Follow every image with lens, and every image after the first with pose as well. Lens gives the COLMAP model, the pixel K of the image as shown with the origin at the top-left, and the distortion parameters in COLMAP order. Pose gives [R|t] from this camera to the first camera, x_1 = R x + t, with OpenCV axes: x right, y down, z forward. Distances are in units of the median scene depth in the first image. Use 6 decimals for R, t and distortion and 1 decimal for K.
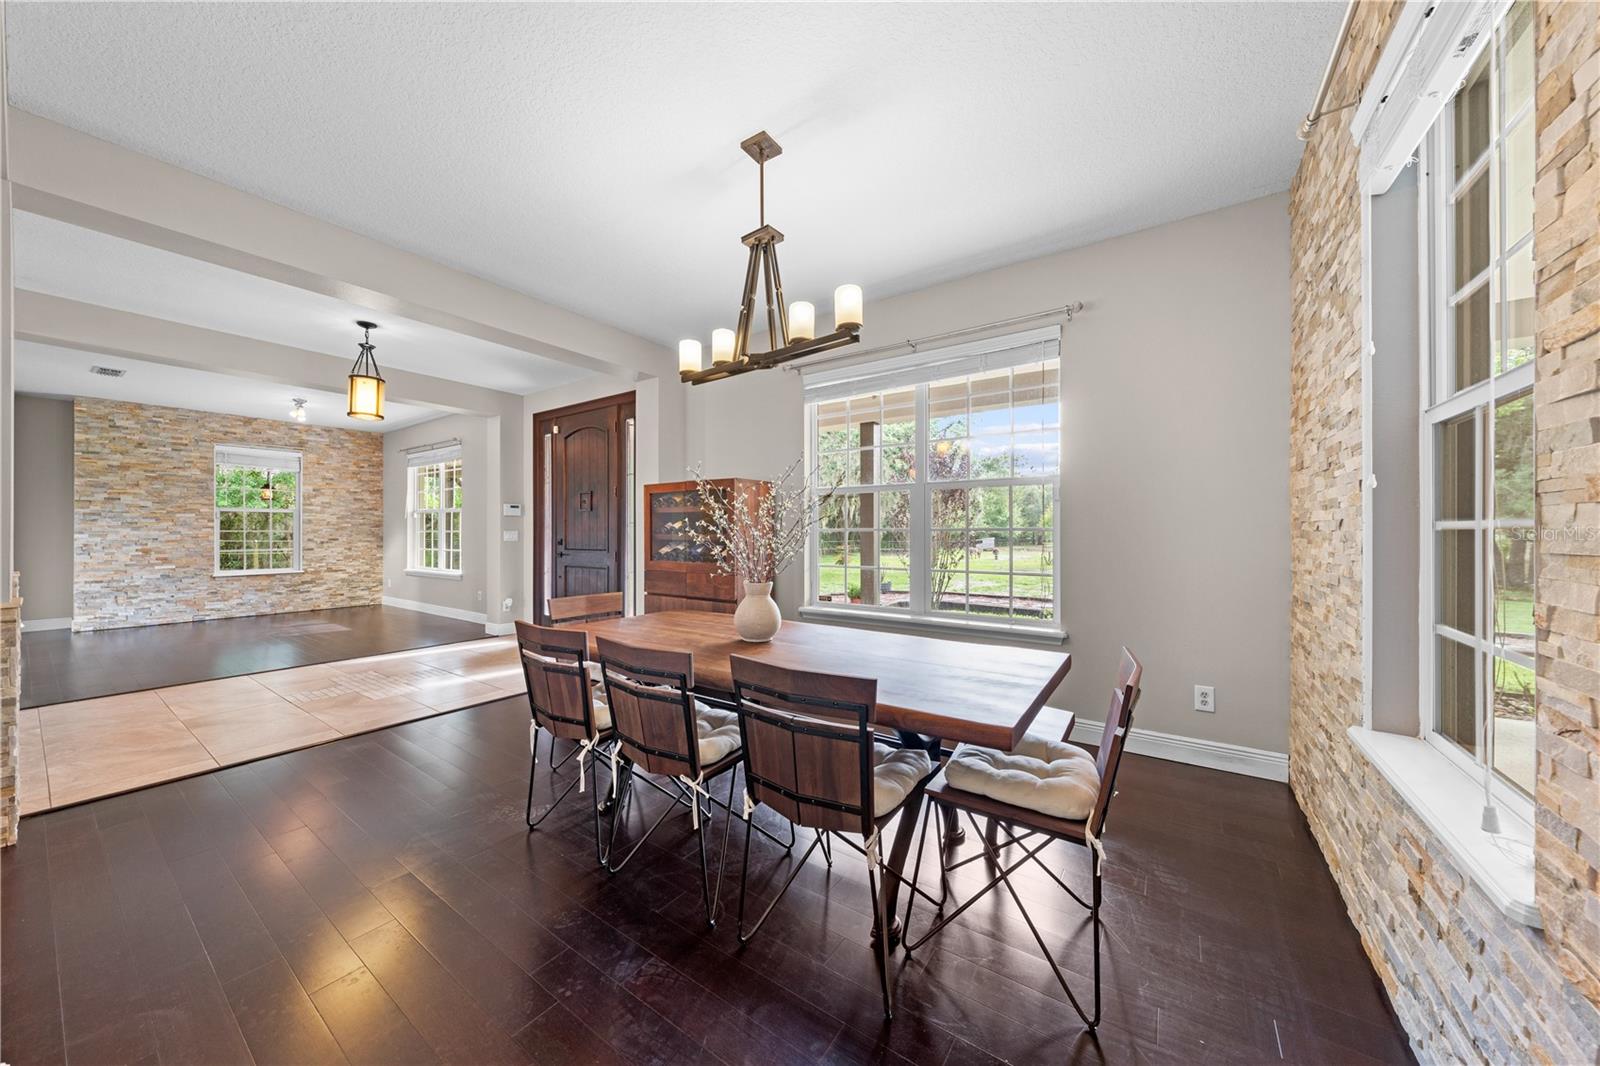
lens RADIAL K [[539.9, 0, 798.4], [0, 539.9, 530.9], [0, 0, 1]] dist [-0.001246, 0.000626]
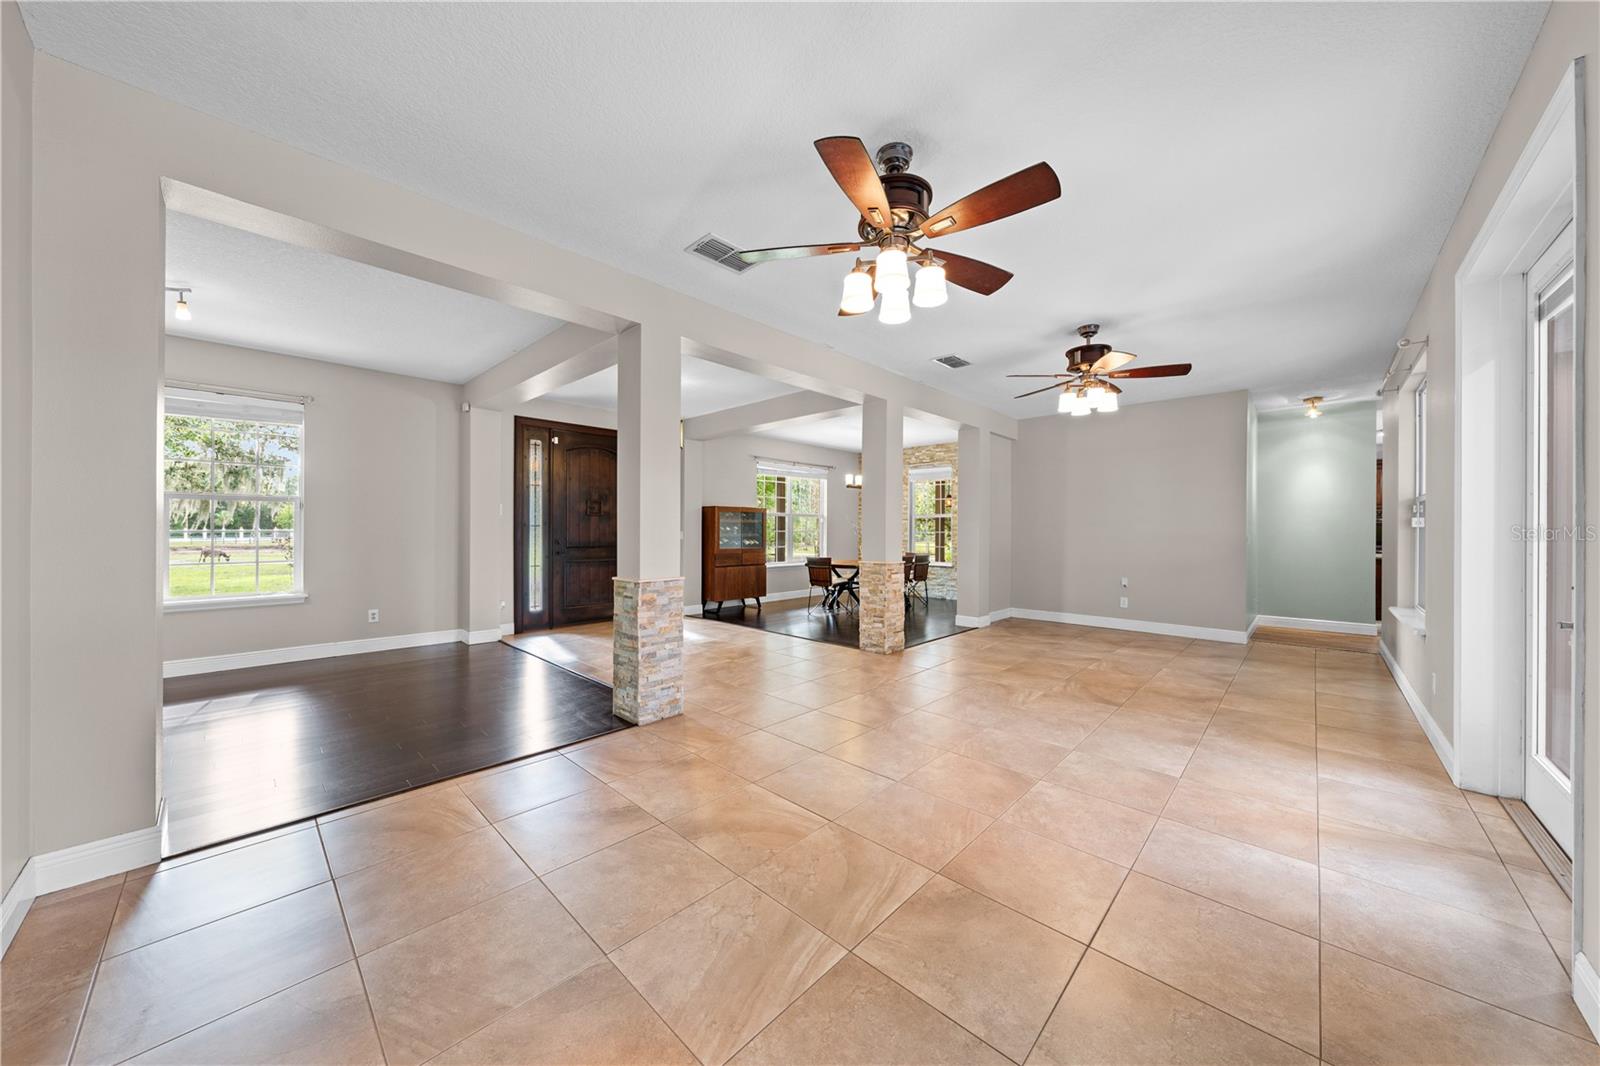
lens RADIAL K [[539.9, 0, 806.0], [0, 539.9, 529.9], [0, 0, 1]] dist [-0.001246, 0.000626]
pose [[0.144063, 0.000289, 0.989568, -1.221101], [-0.007060, 0.999975, 0.000736, -0.006022], [-0.989543, -0.007093, 0.144062, 0.271193]]
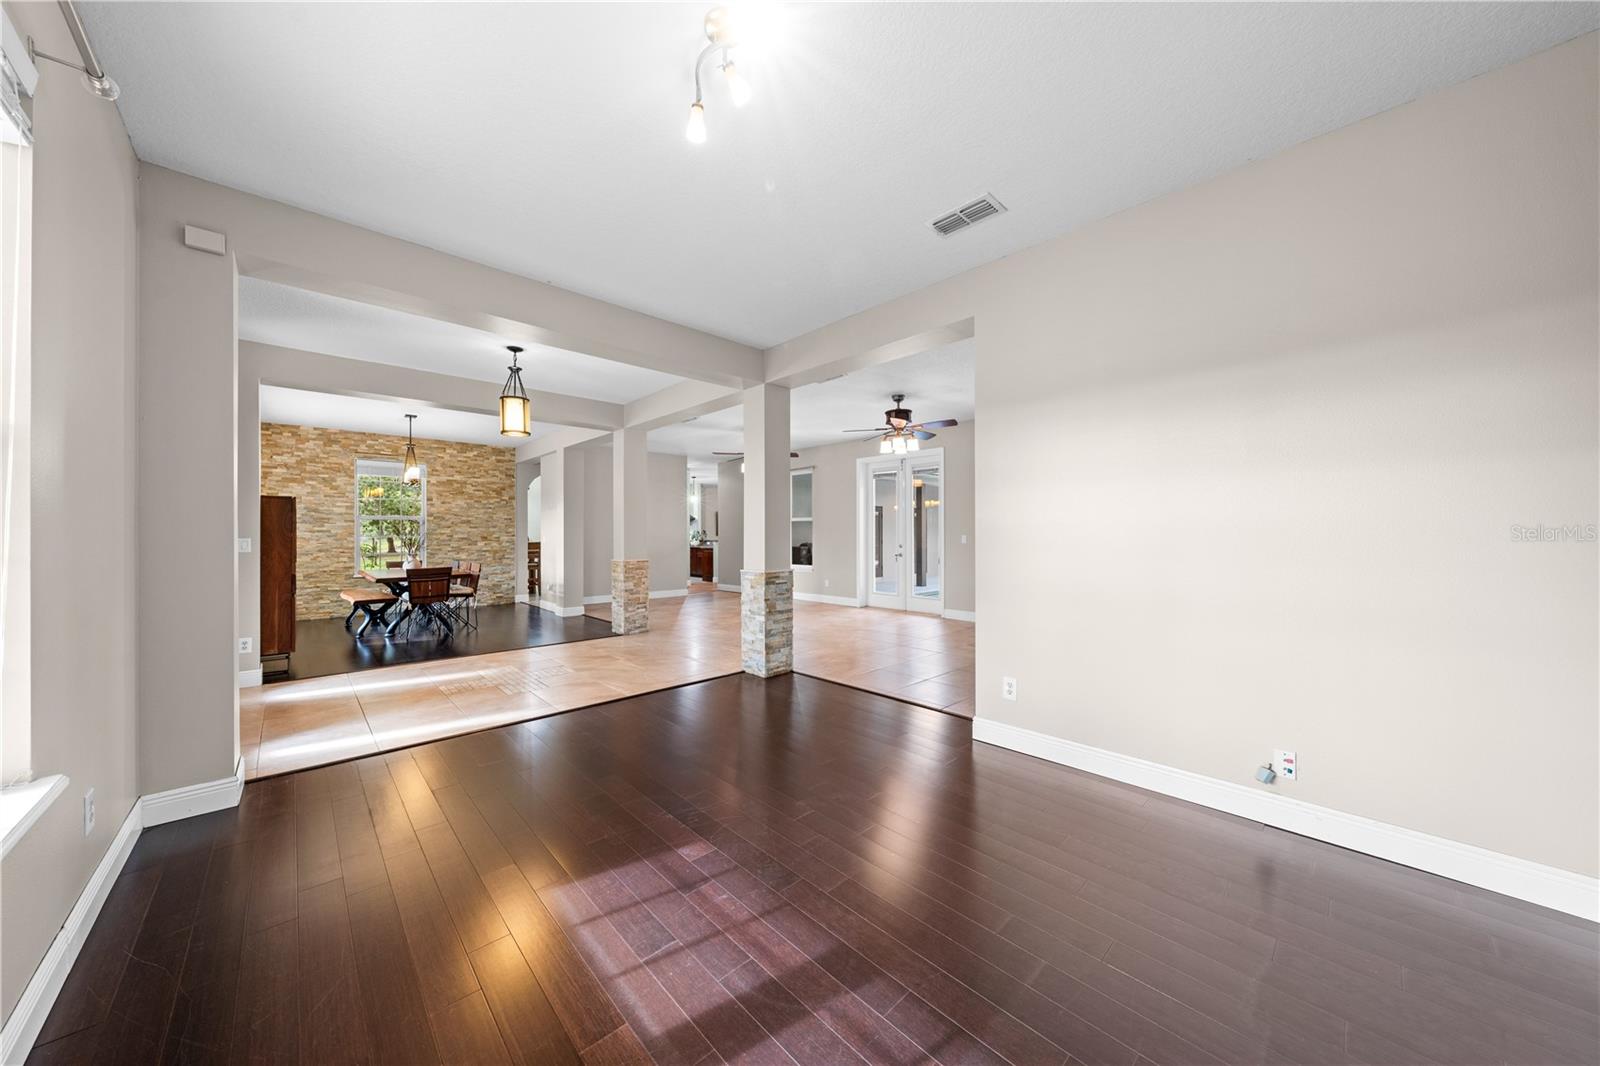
lens RADIAL K [[539.9, 0, 799.0], [0, 539.9, 532.0], [0, 0, 1]] dist [-0.001246, 0.000626]
pose [[-0.978732, 0.002153, 0.205129, -0.922330], [0.000962, 0.999982, -0.005905, -0.003559], [-0.205139, -0.005583, -0.978717, 1.133295]]
